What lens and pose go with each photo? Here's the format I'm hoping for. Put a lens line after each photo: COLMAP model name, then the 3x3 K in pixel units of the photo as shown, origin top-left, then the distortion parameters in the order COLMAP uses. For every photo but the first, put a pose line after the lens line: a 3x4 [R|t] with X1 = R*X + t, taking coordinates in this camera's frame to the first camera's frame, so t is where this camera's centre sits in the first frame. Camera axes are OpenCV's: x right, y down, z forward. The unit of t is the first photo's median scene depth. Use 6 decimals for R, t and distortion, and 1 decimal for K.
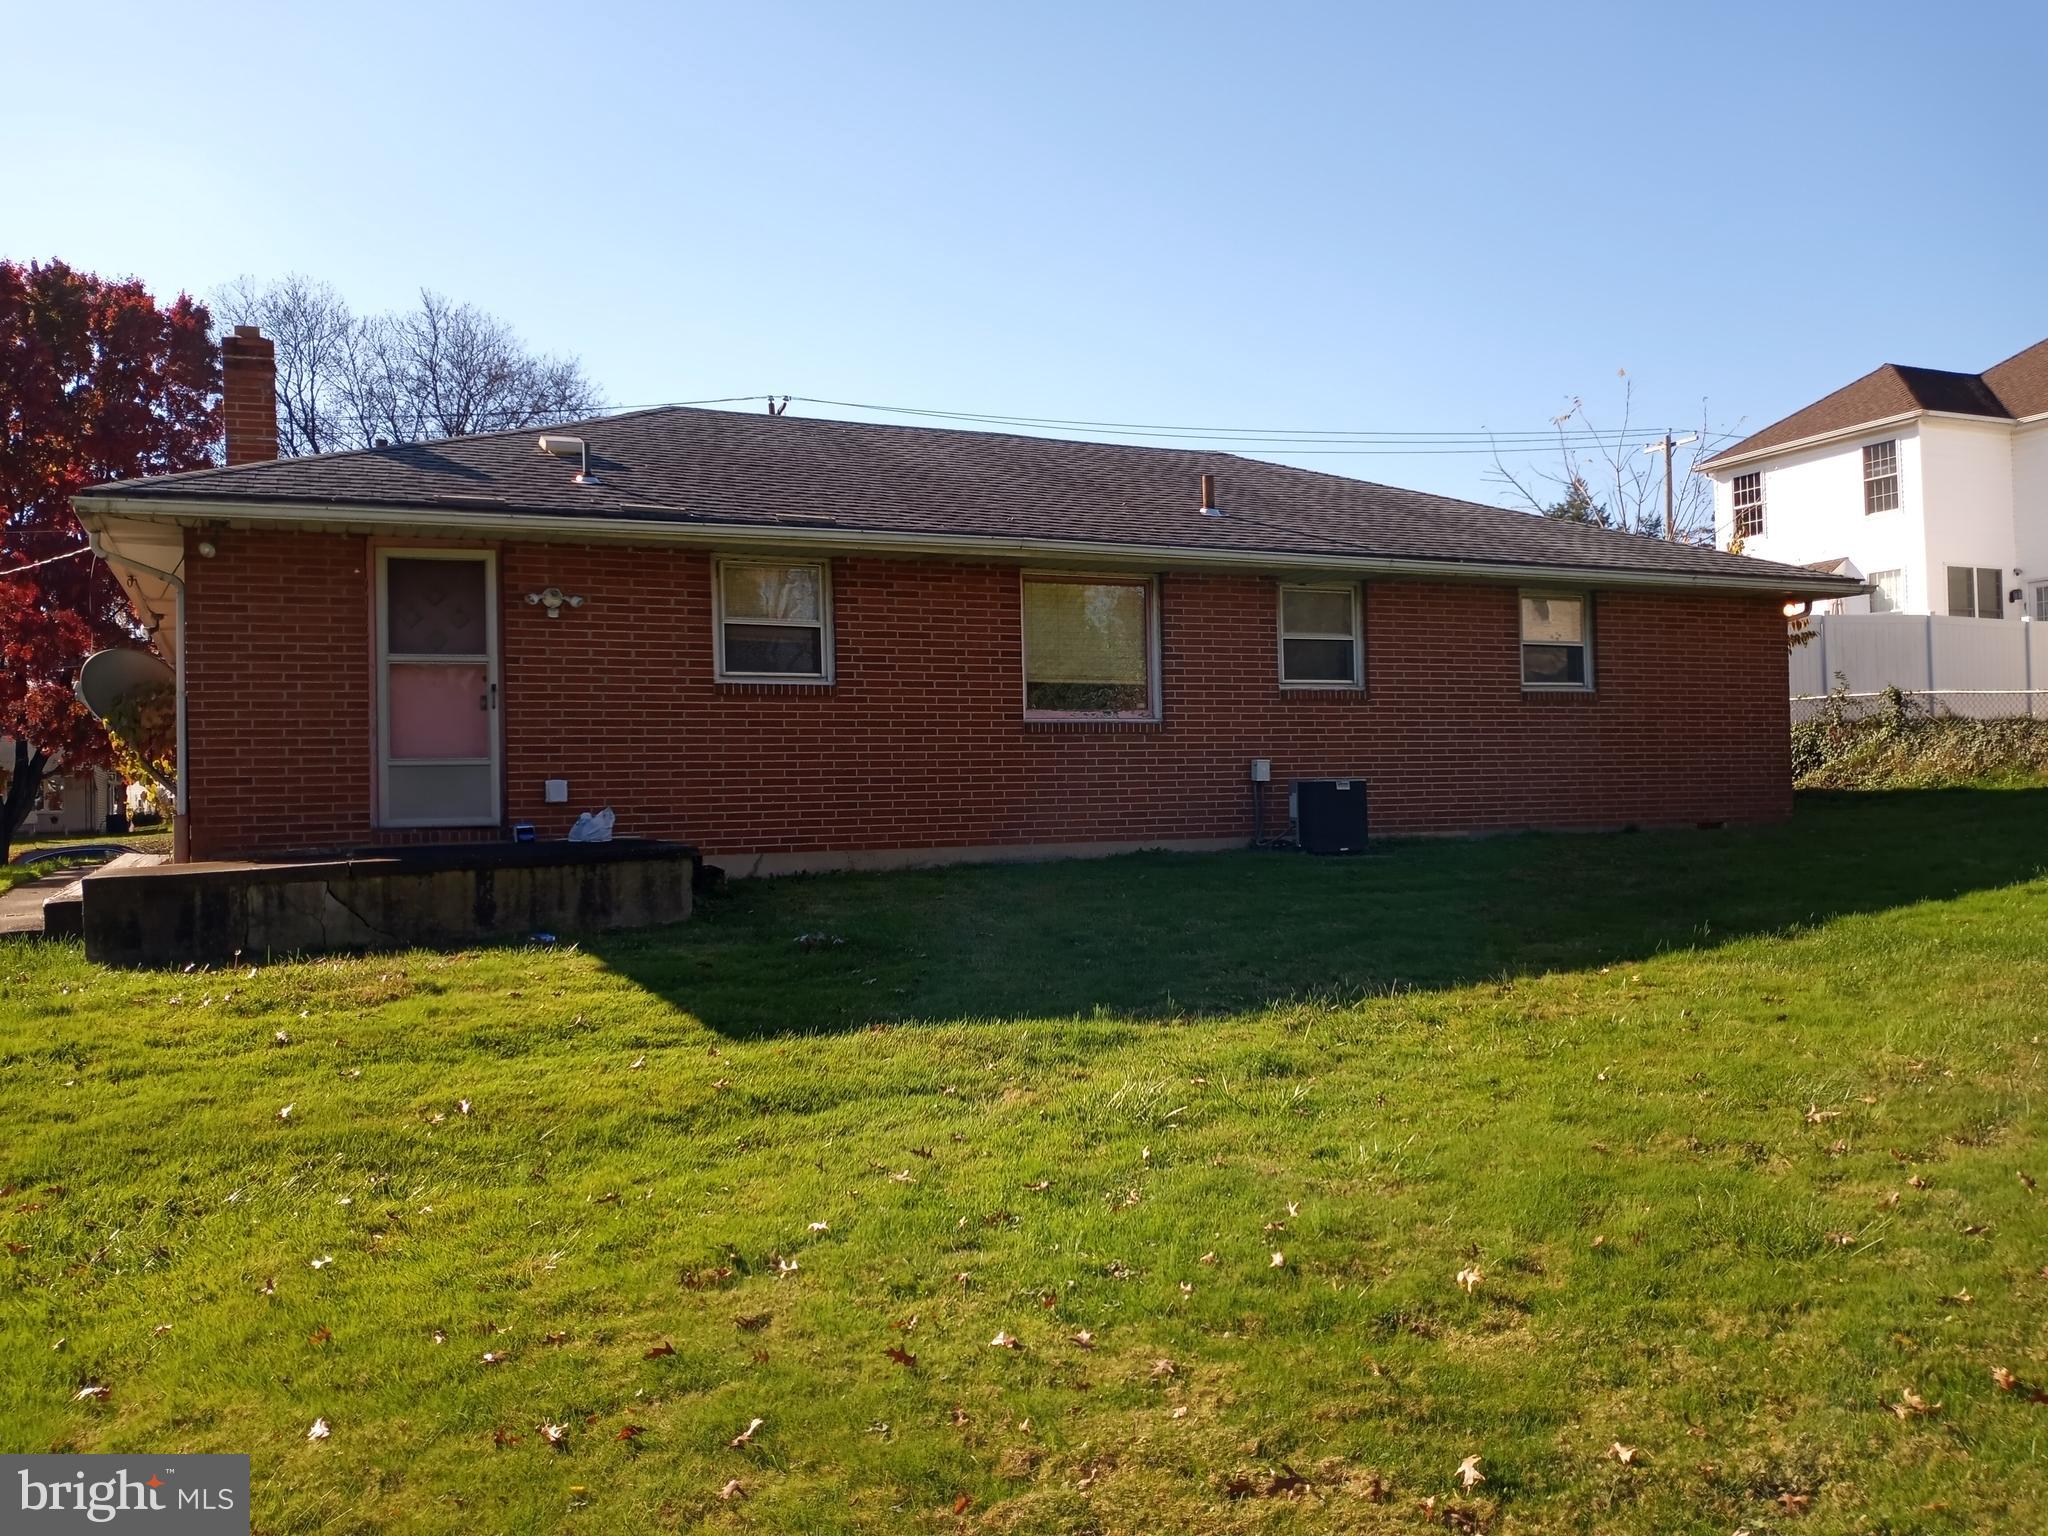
lens RADIAL K [[1659.5, 0, 1024.0], [0, 1659.5, 768.0], [0, 0, 1]] dist [0.120120, -0.220850]
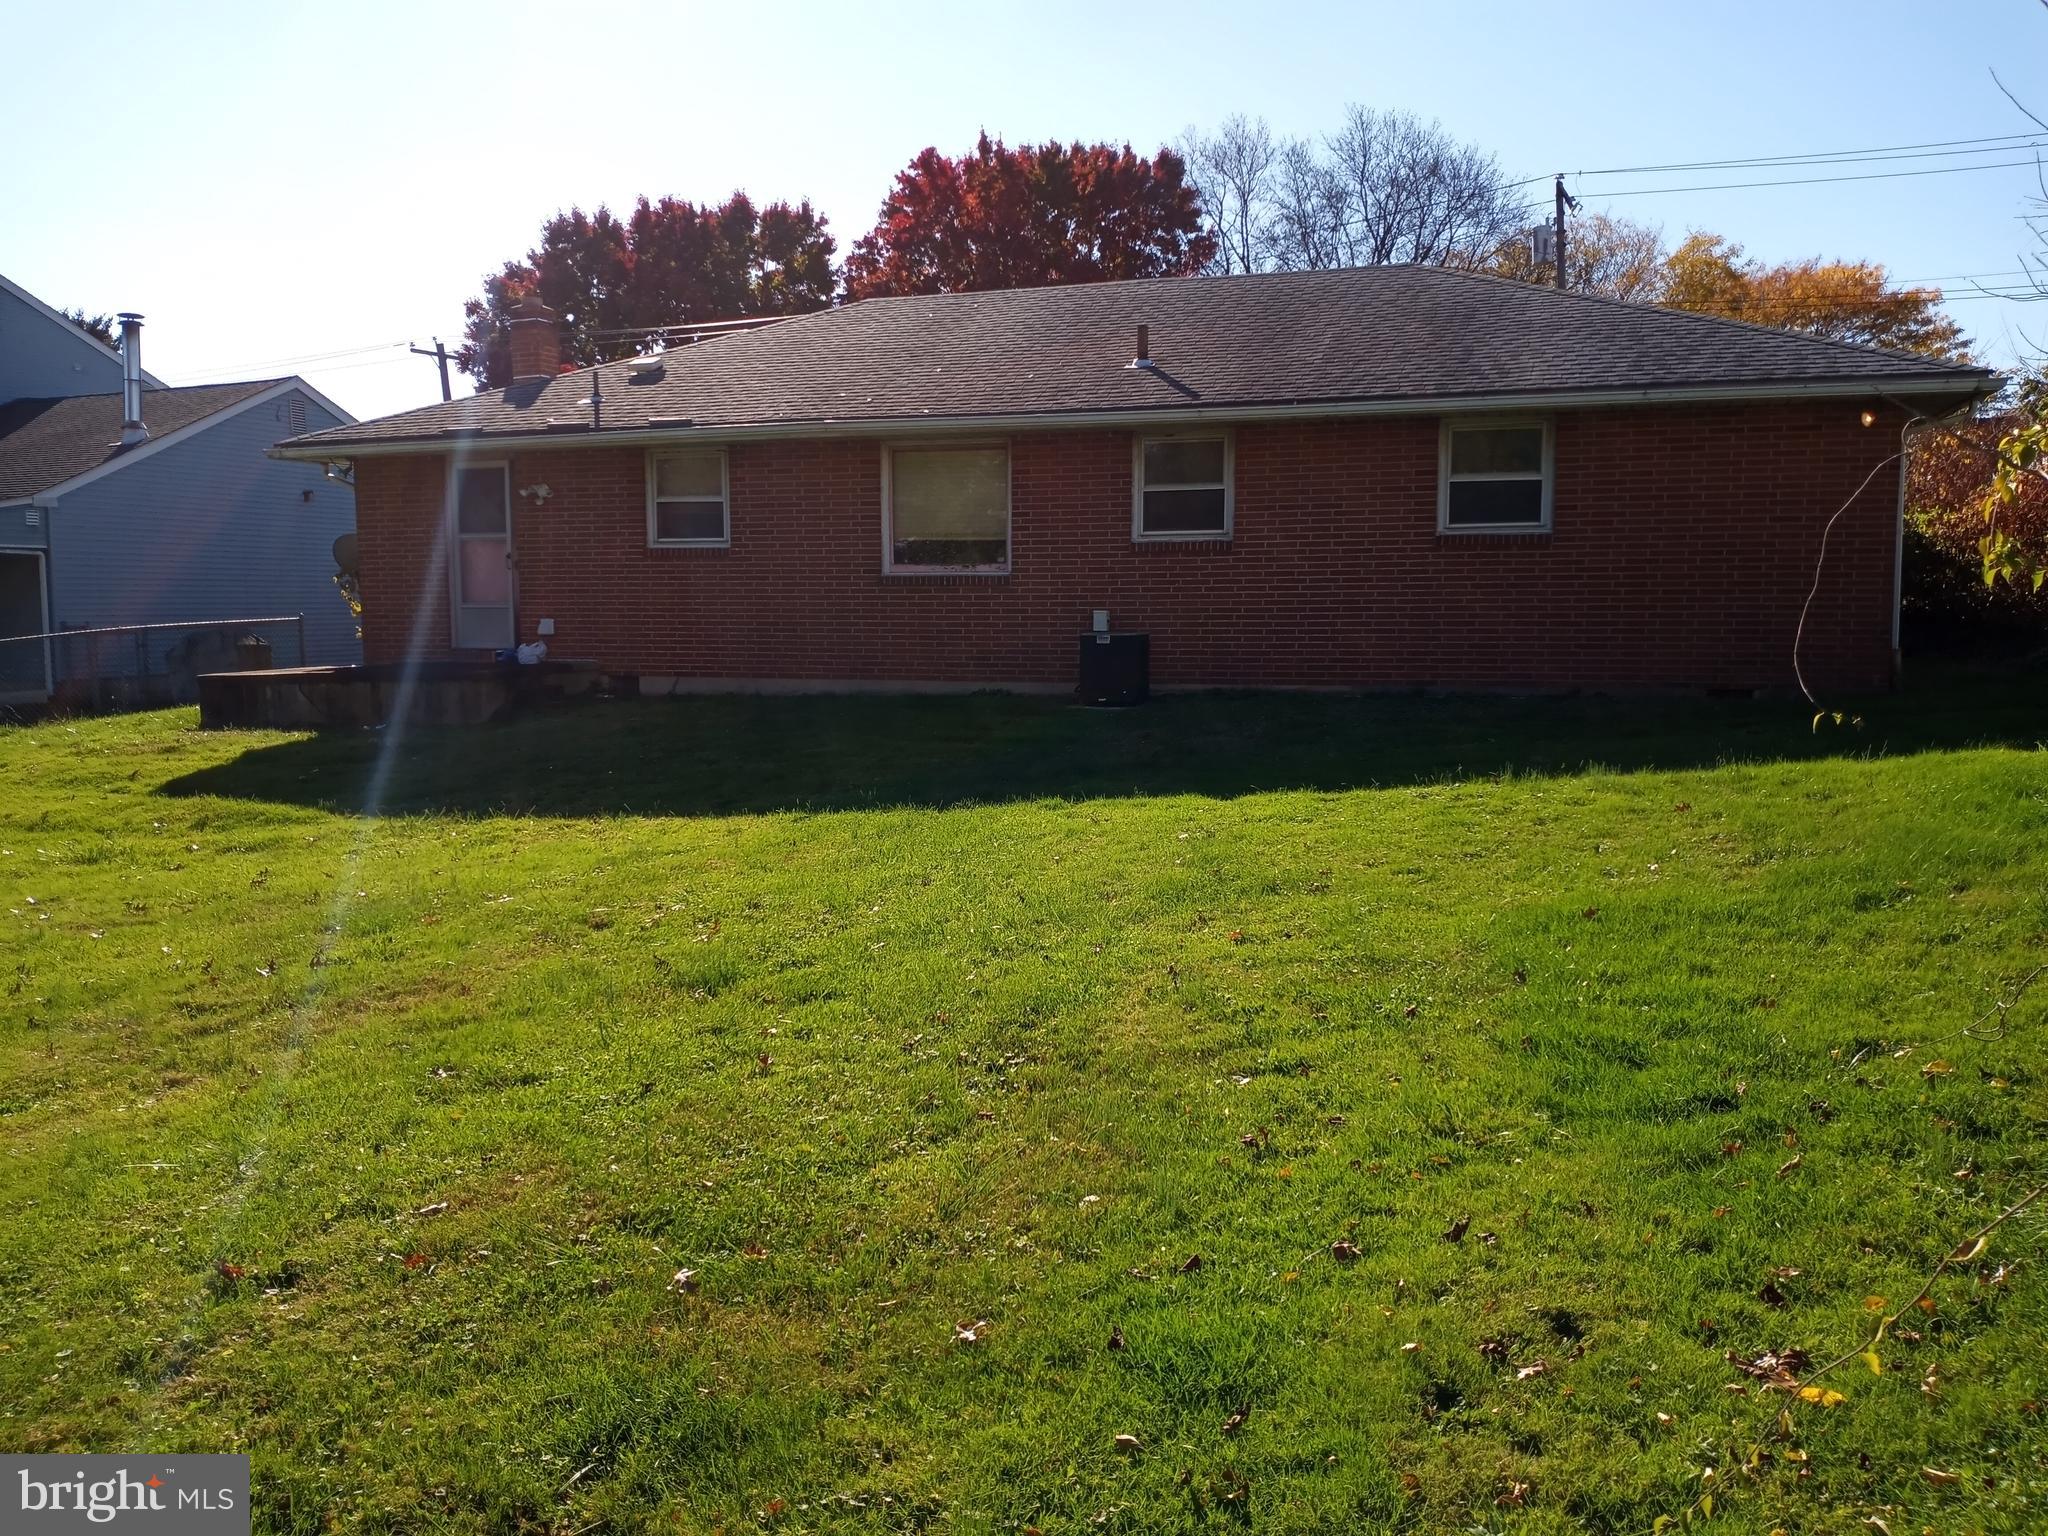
lens RADIAL K [[1659.5, 0, 1024.0], [0, 1659.5, 768.0], [0, 0, 1]] dist [0.120120, -0.220850]
pose [[0.722045, 0.091708, -0.685741, 0.867589], [0.004038, 0.990600, 0.136731, -0.051972], [0.691834, -0.101494, 0.714888, 0.206496]]
